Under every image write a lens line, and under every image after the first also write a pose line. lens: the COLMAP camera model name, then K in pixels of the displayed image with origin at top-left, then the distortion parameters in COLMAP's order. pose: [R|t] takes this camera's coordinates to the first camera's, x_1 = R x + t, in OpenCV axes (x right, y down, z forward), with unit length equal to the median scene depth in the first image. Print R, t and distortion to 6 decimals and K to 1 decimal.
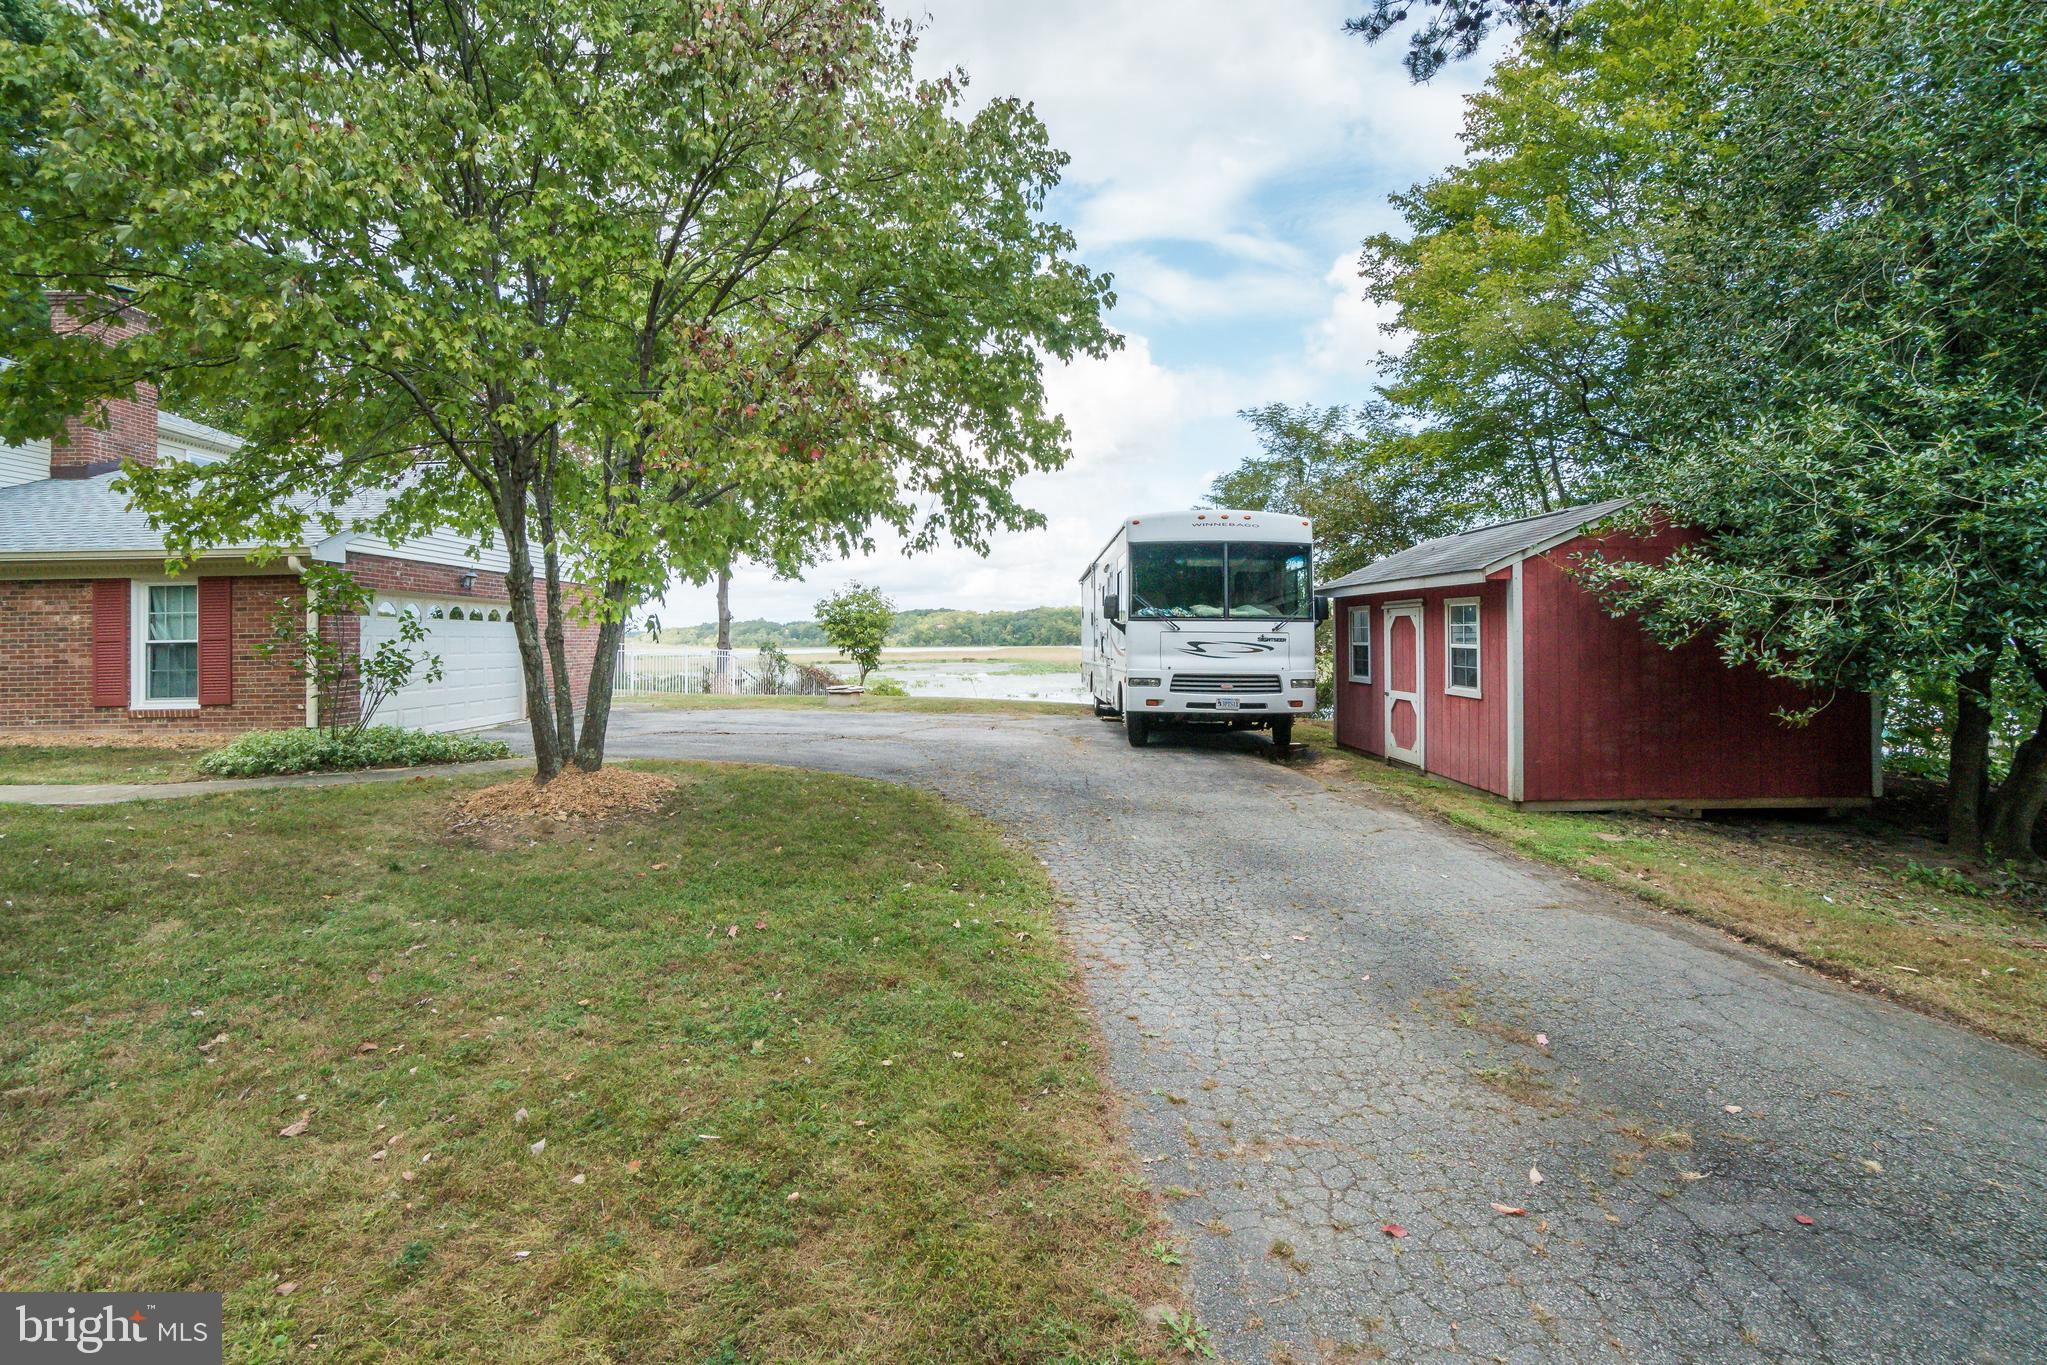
lens RADIAL K [[902.8, 0, 1014.5], [0, 902.8, 664.6], [0, 0, 1]] dist [-0.036482, 0.000113]
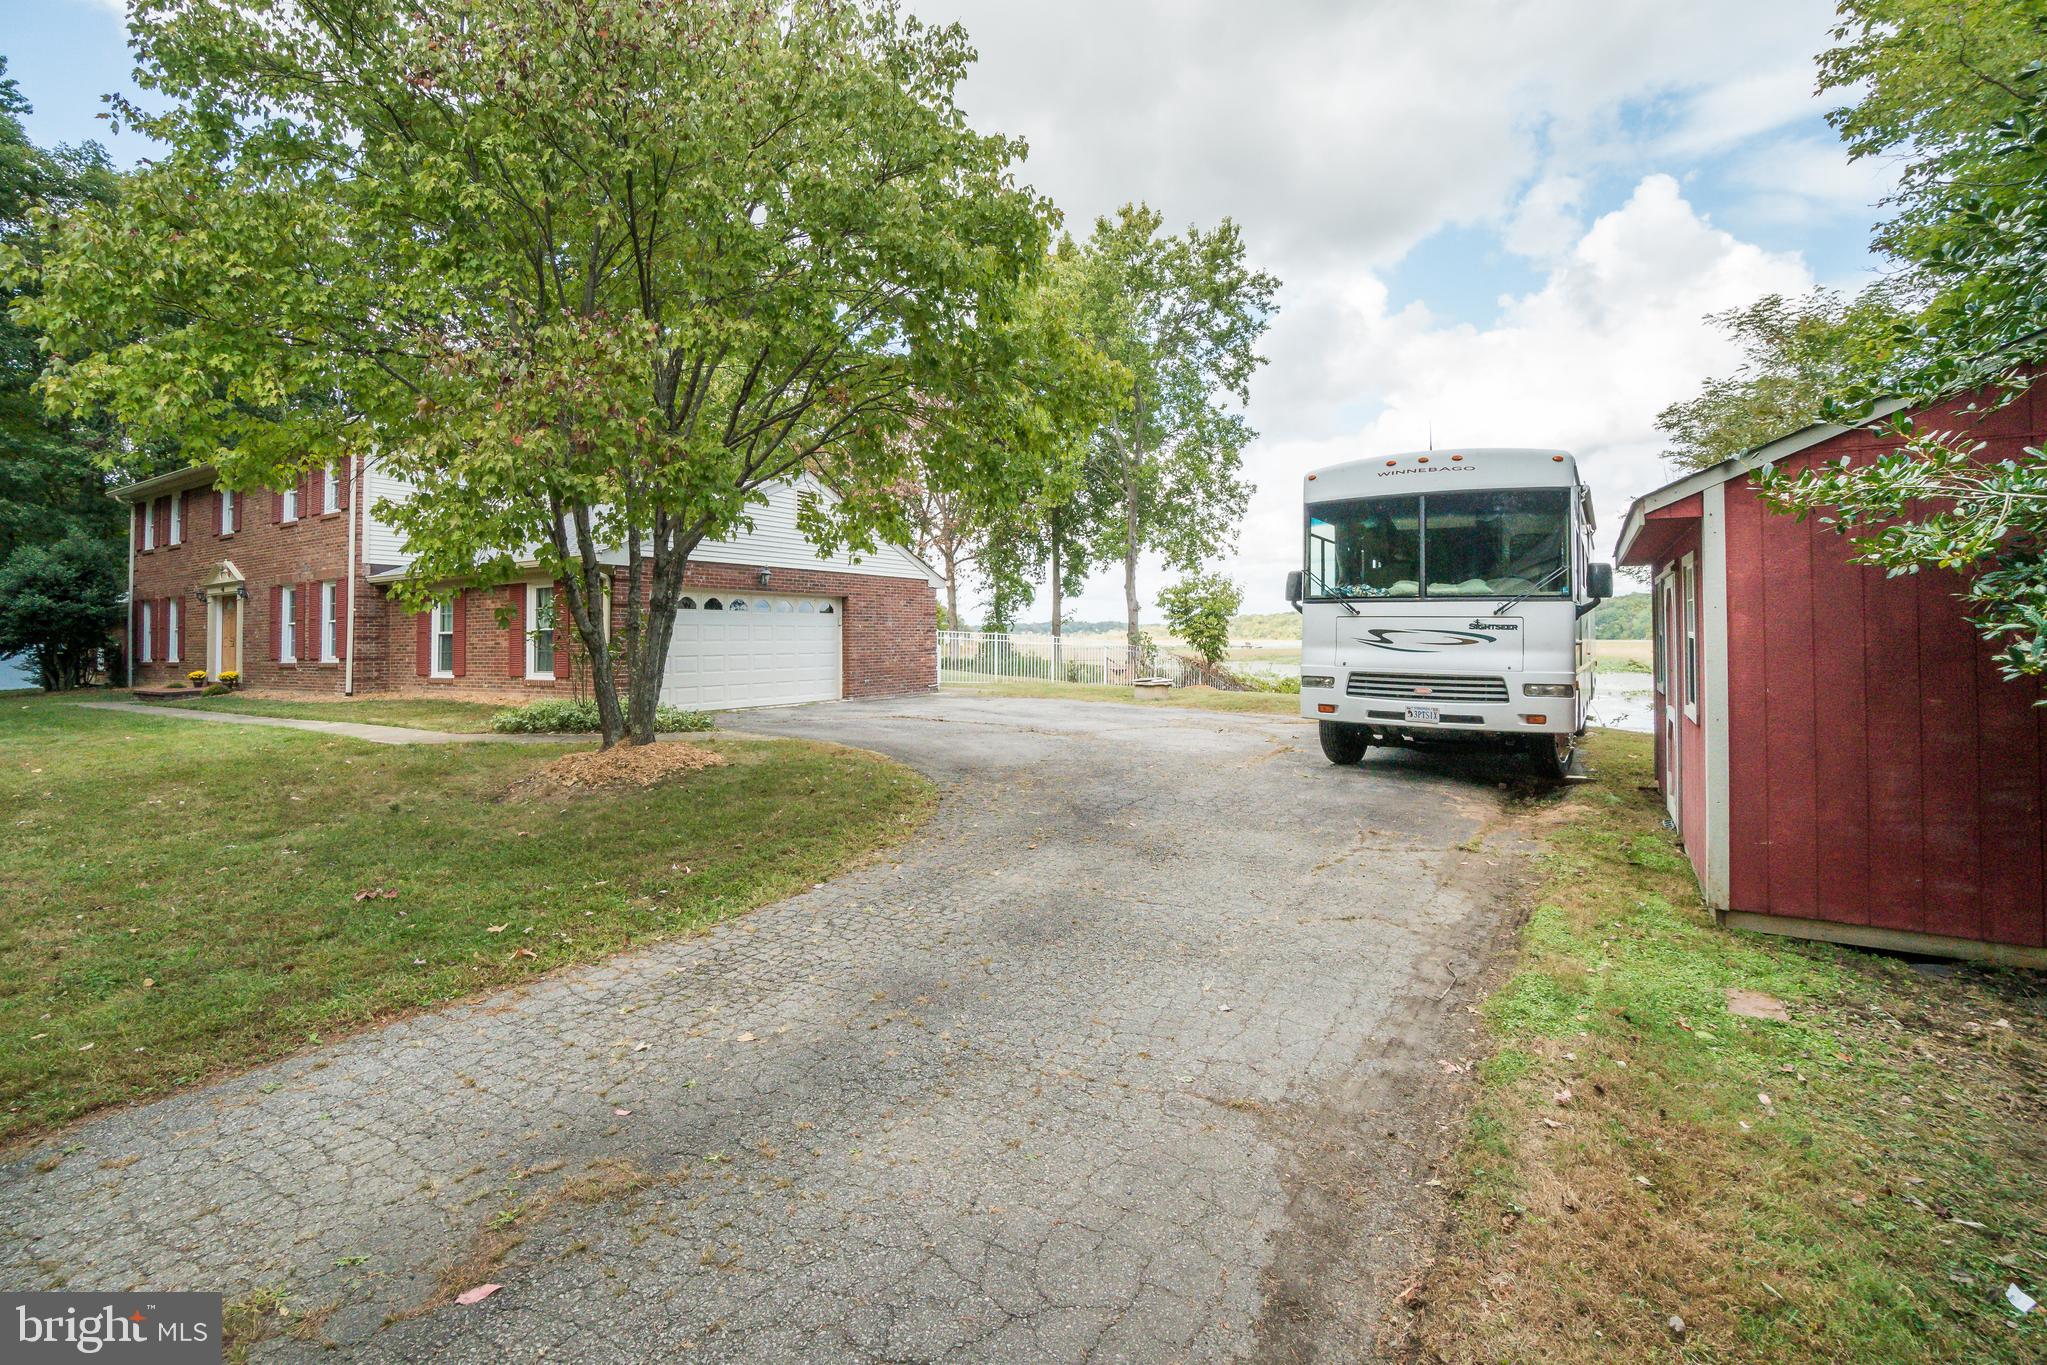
lens RADIAL K [[902.8, 0, 1014.5], [0, 902.8, 664.6], [0, 0, 1]] dist [-0.036482, 0.000113]
pose [[0.840584, 0.020580, -0.541291, 0.353976], [-0.015435, 0.999782, 0.014042, -0.002140], [0.541462, -0.003449, 0.840718, 0.208616]]
